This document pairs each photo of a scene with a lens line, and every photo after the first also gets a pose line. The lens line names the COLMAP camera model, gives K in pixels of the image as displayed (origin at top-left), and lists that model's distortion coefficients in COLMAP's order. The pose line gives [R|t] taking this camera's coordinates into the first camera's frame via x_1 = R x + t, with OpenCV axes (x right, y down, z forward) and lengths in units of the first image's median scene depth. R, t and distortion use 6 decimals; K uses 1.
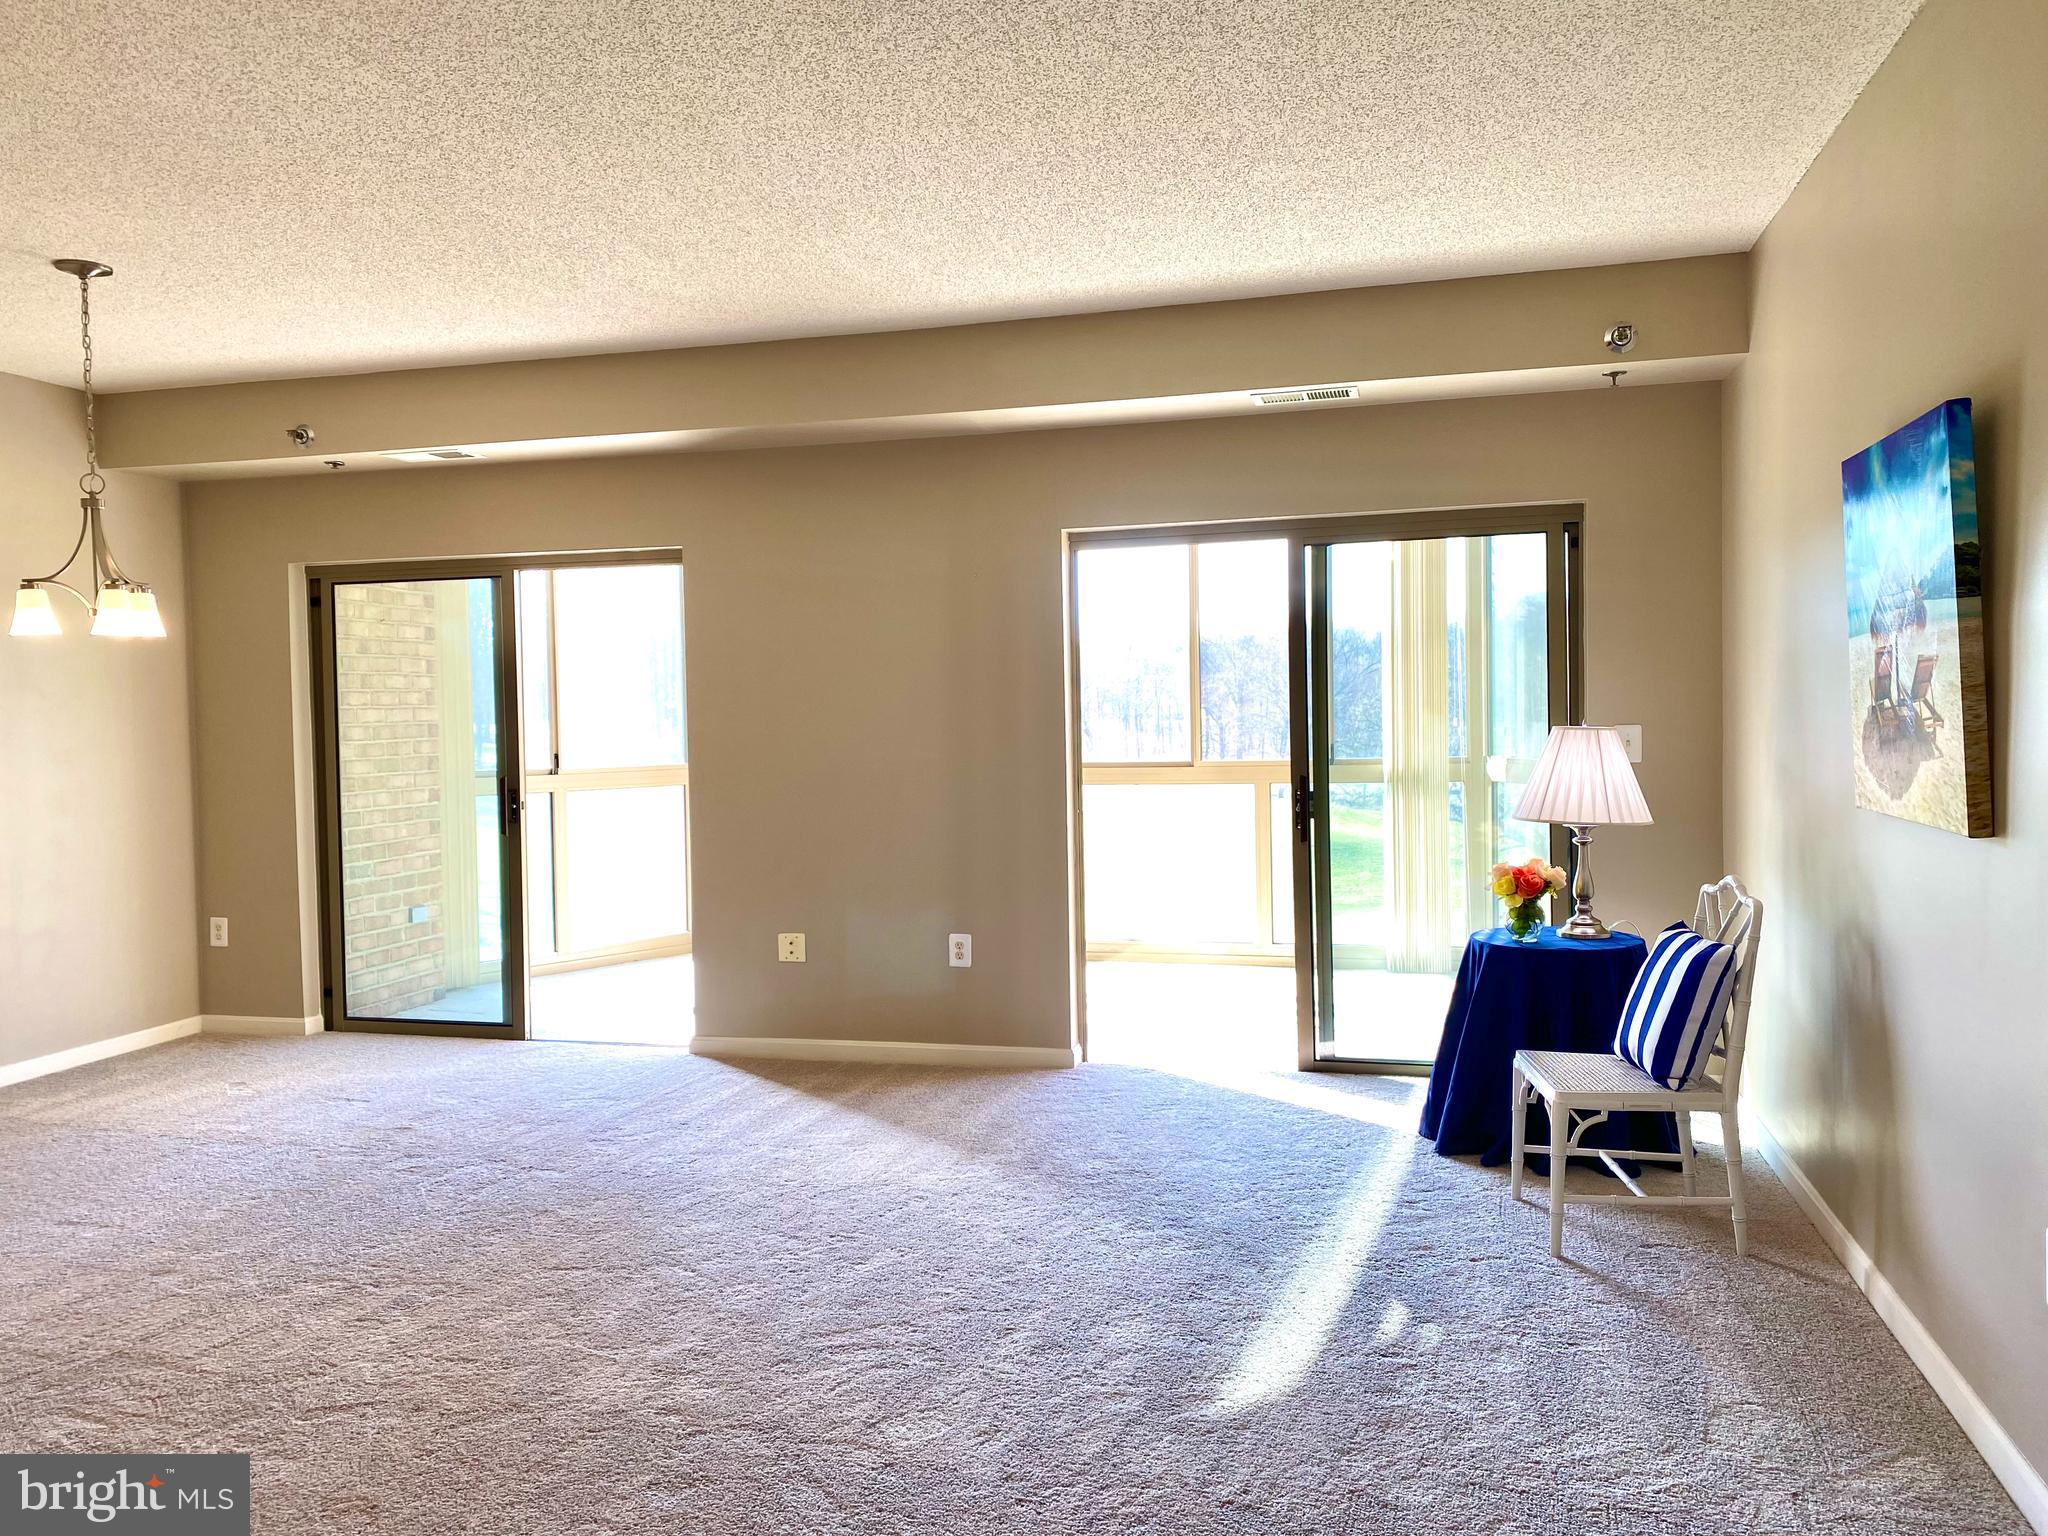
lens RADIAL K [[1565.8, 0, 1024.0], [0, 1565.8, 768.0], [0, 0, 1]] dist [0.020986, -0.014502]
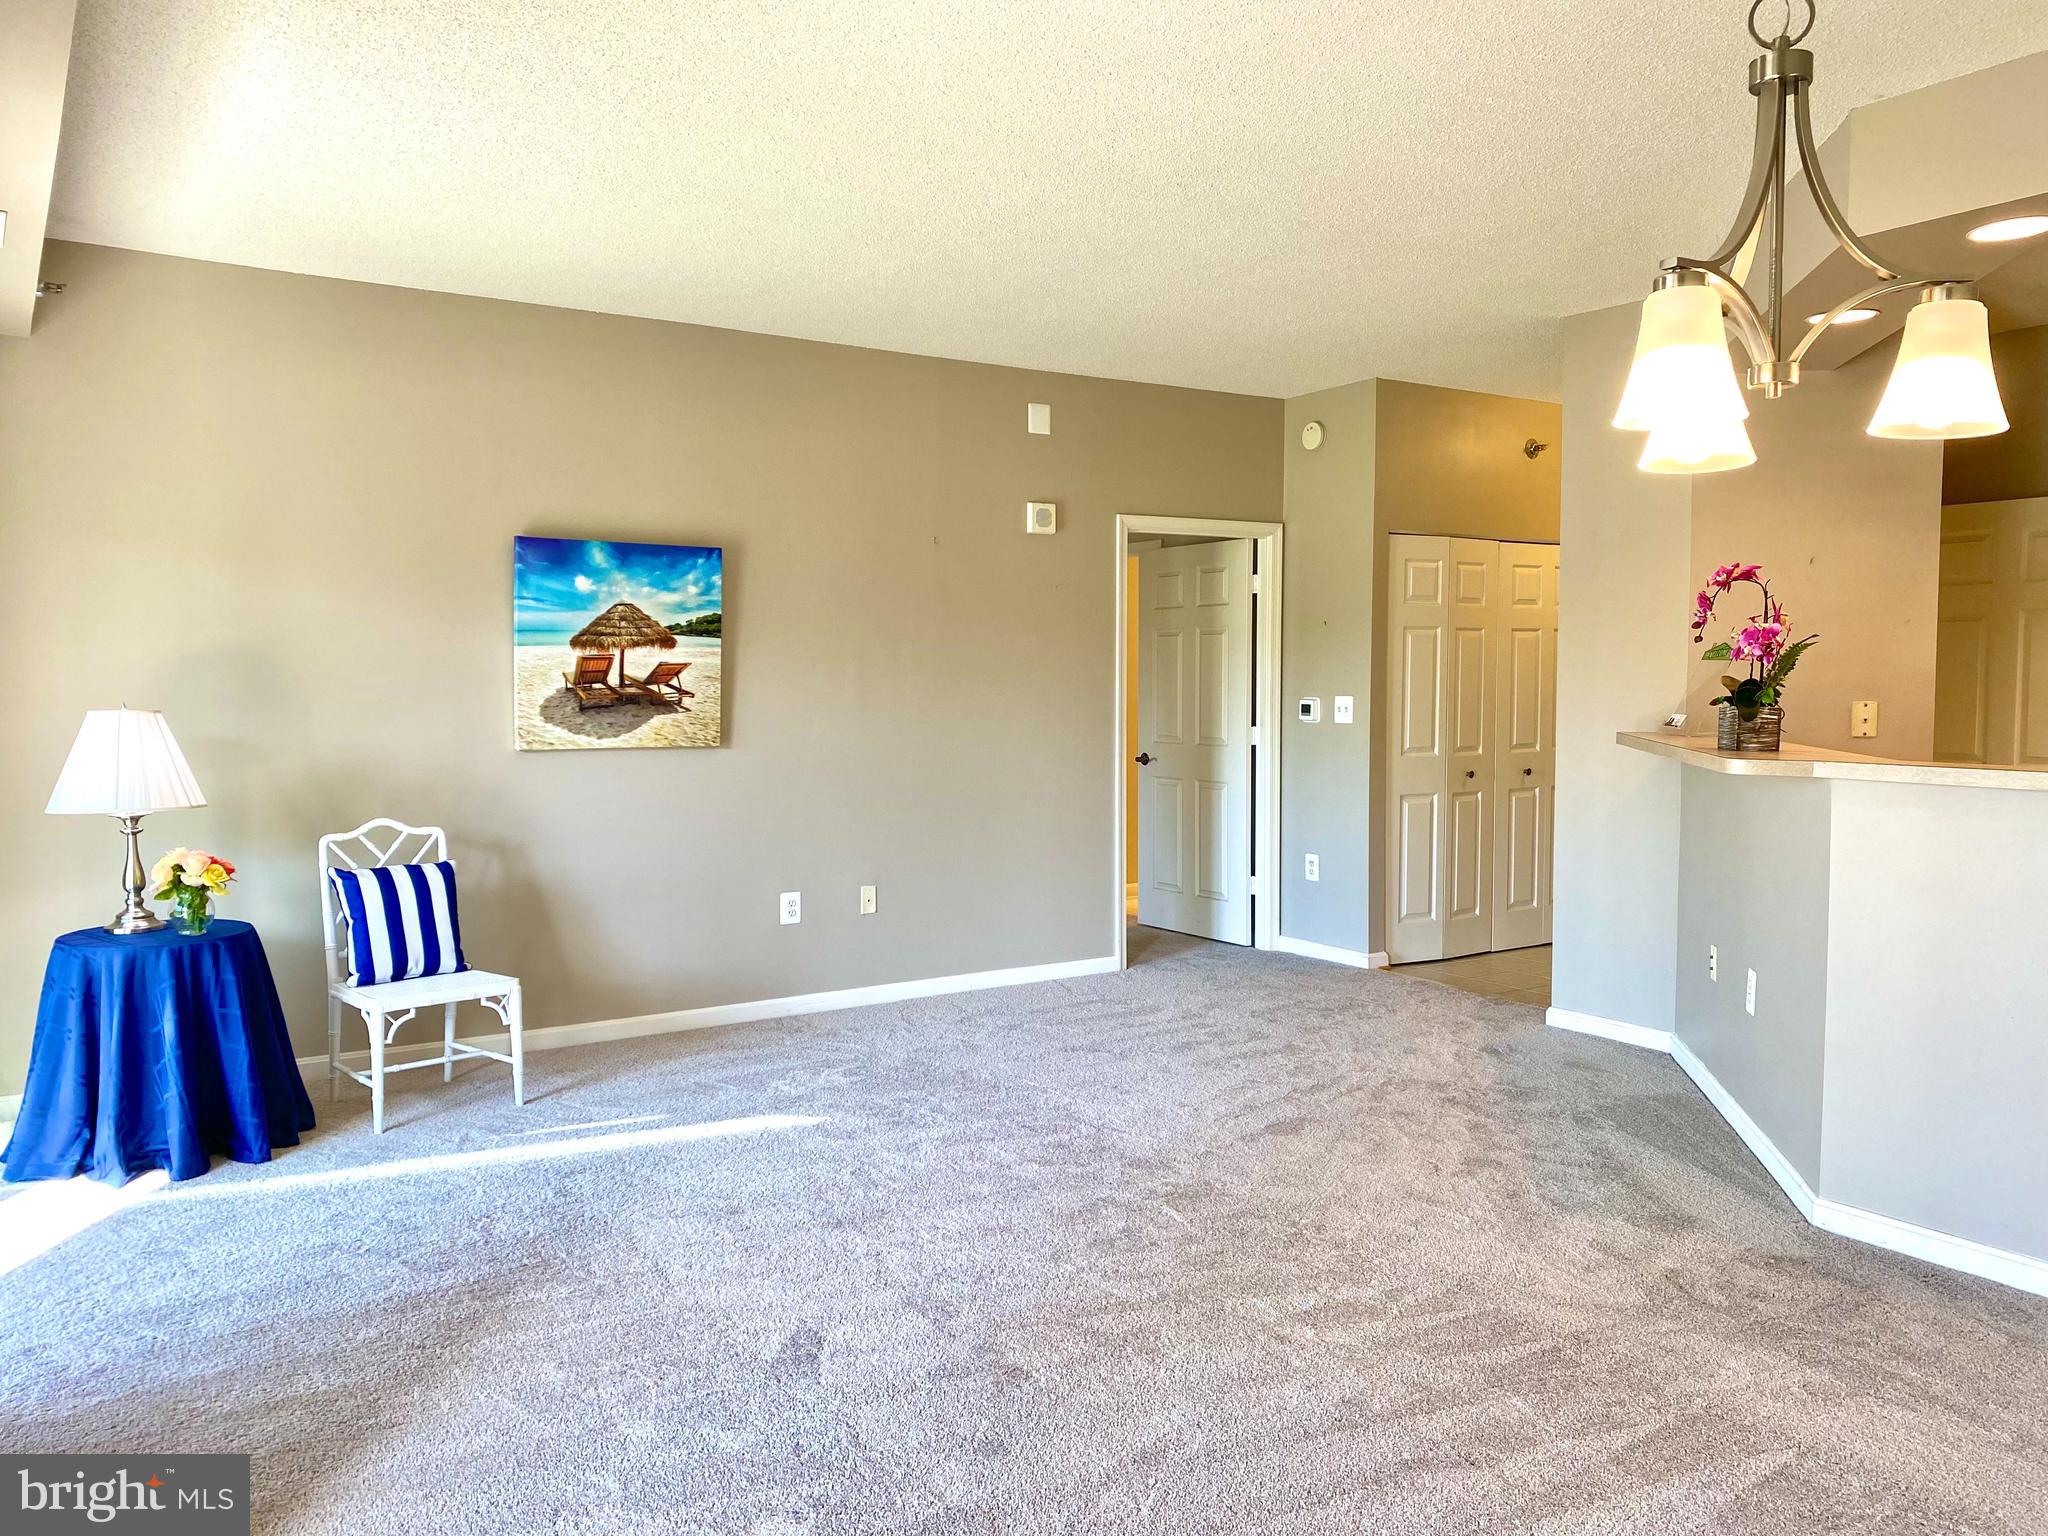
lens RADIAL K [[1550.2, 0, 1035.3], [0, 1550.2, 768.3], [0, 0, 1]] dist [0.147215, -0.343234]
pose [[-0.743772, -0.022891, 0.668041, -0.571923], [0.038598, 0.996275, 0.077111, -0.036753], [-0.667318, 0.083138, -0.740118, 1.114529]]
